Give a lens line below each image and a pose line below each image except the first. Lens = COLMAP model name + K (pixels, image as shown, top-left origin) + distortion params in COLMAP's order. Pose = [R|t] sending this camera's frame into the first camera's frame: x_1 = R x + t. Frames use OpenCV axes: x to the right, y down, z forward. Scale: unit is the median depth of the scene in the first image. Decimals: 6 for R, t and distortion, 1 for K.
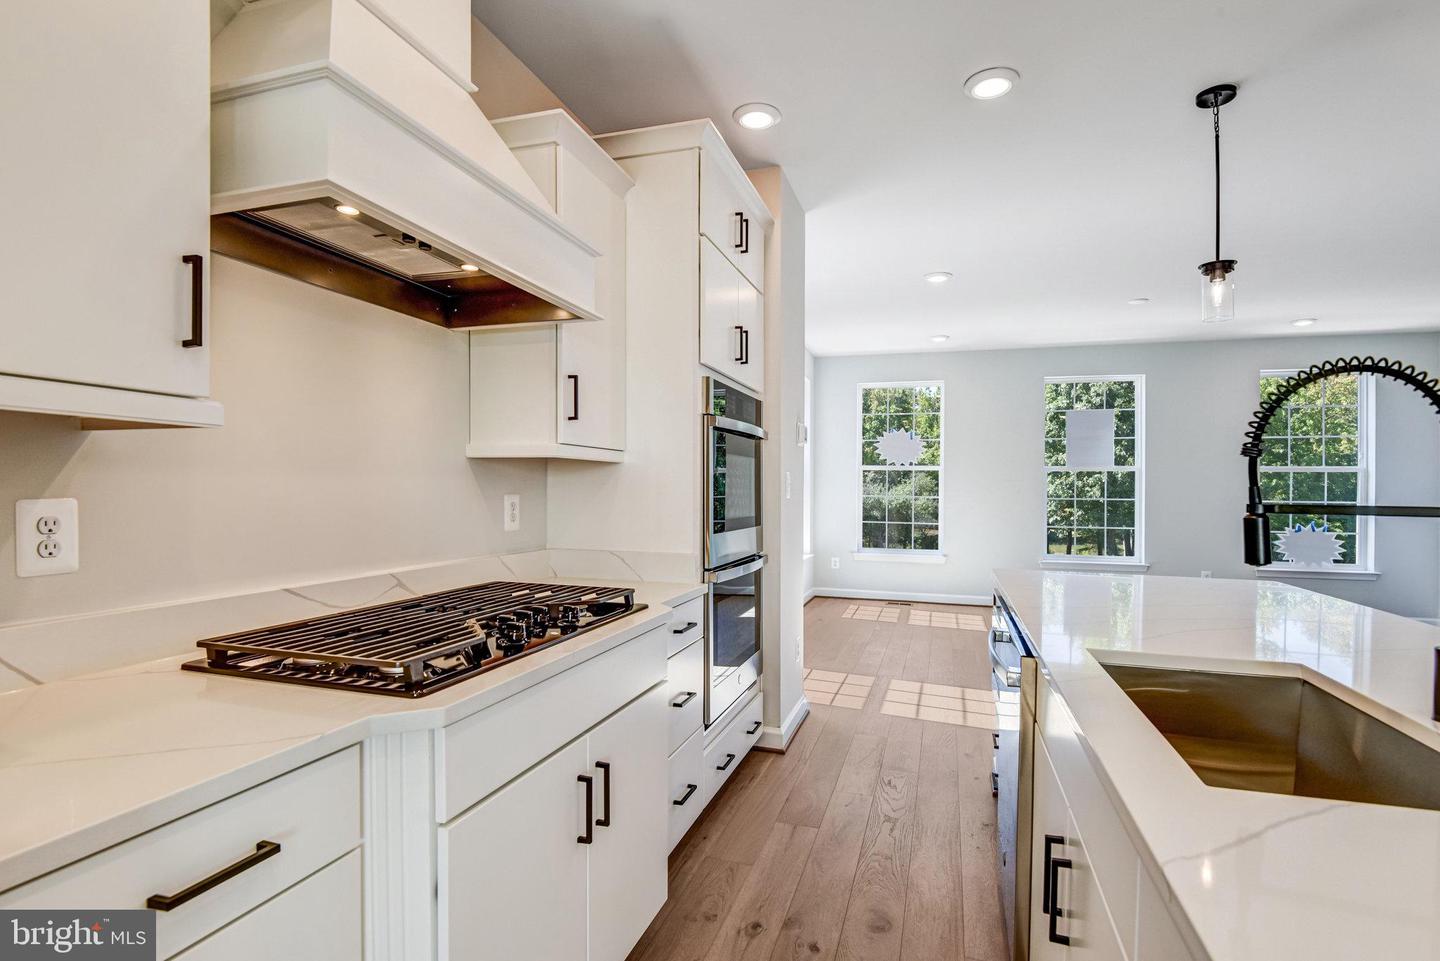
lens RADIAL K [[706.0, 0, 719.3], [0, 706.0, 497.0], [0, 0, 1]] dist [-0.000197, 0.000958]
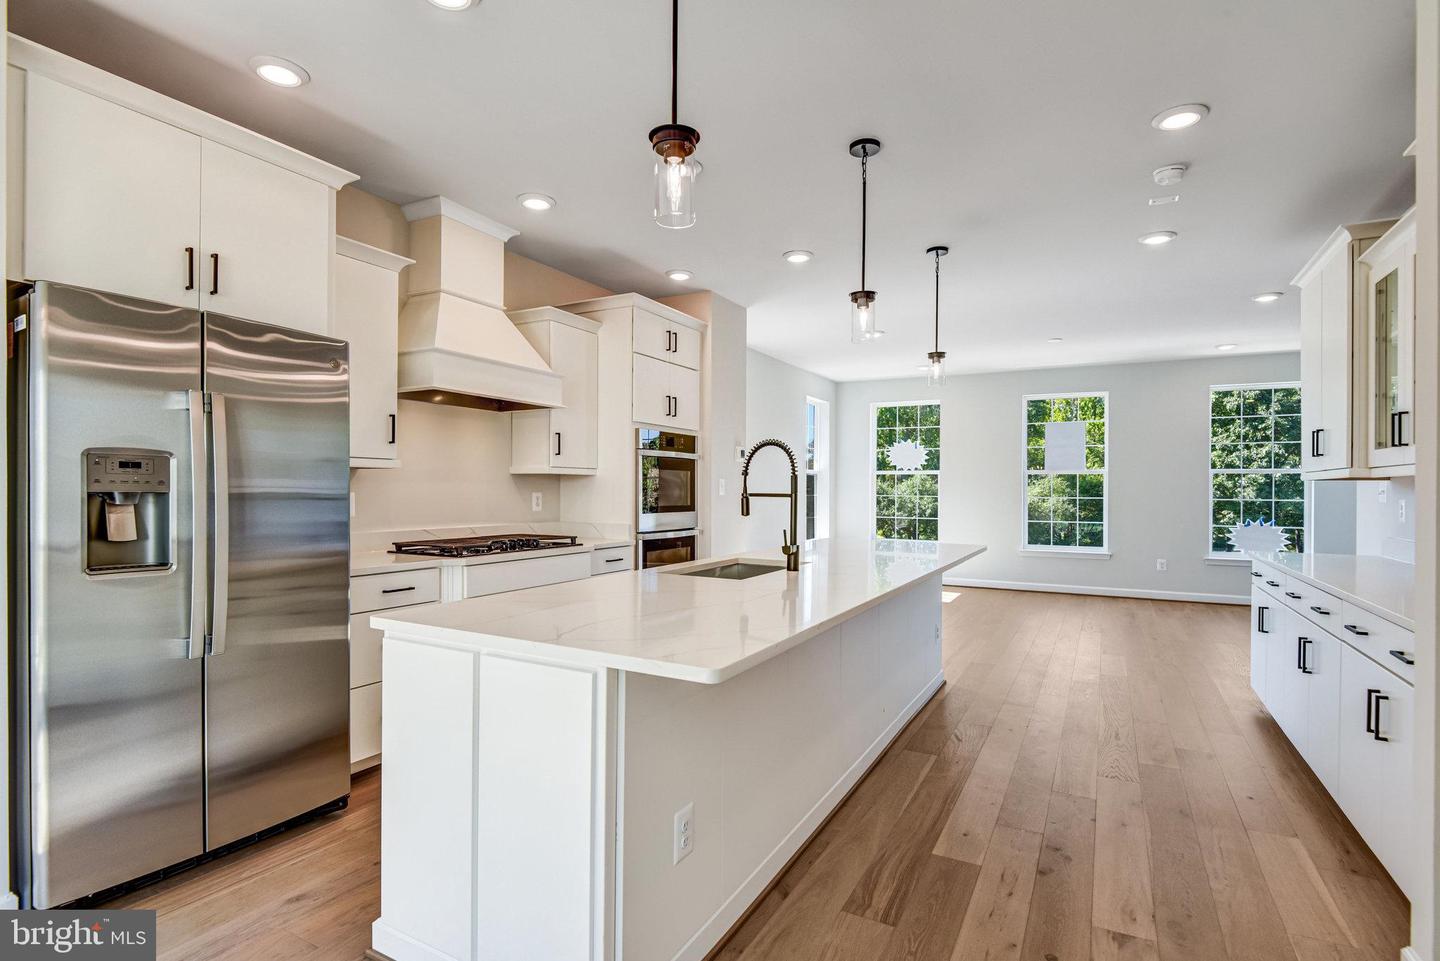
lens RADIAL K [[702.3, 0, 720.4], [0, 702.3, 489.1], [0, 0, 1]] dist [0.001864, 0.000147]
pose [[0.980790, -0.003362, -0.195038, 0.438970], [0.000493, 0.999891, -0.014755, 0.012419], [0.195067, 0.014376, 0.980685, -0.602134]]
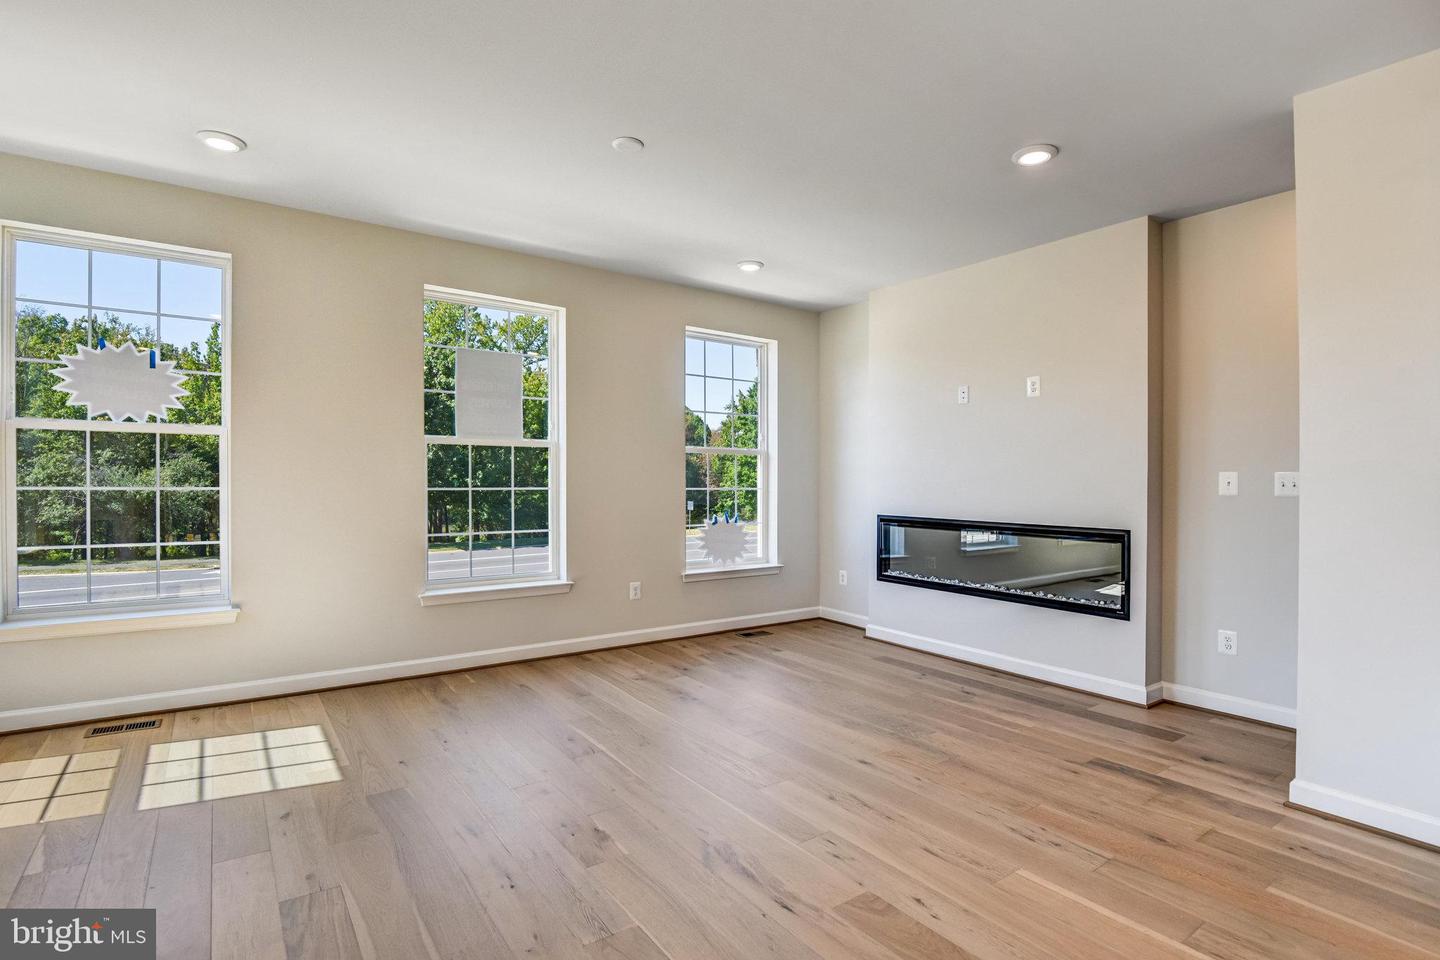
lens RADIAL K [[699.5, 0, 759.9], [0, 699.5, 484.1], [0, 0, 1]] dist [-0.043204, 0.000790]
pose [[0.570364, -0.007456, 0.821358, 0.324968], [0.007288, 0.999965, 0.004016, -0.005437], [-0.821360, 0.003696, 0.570399, 1.003150]]
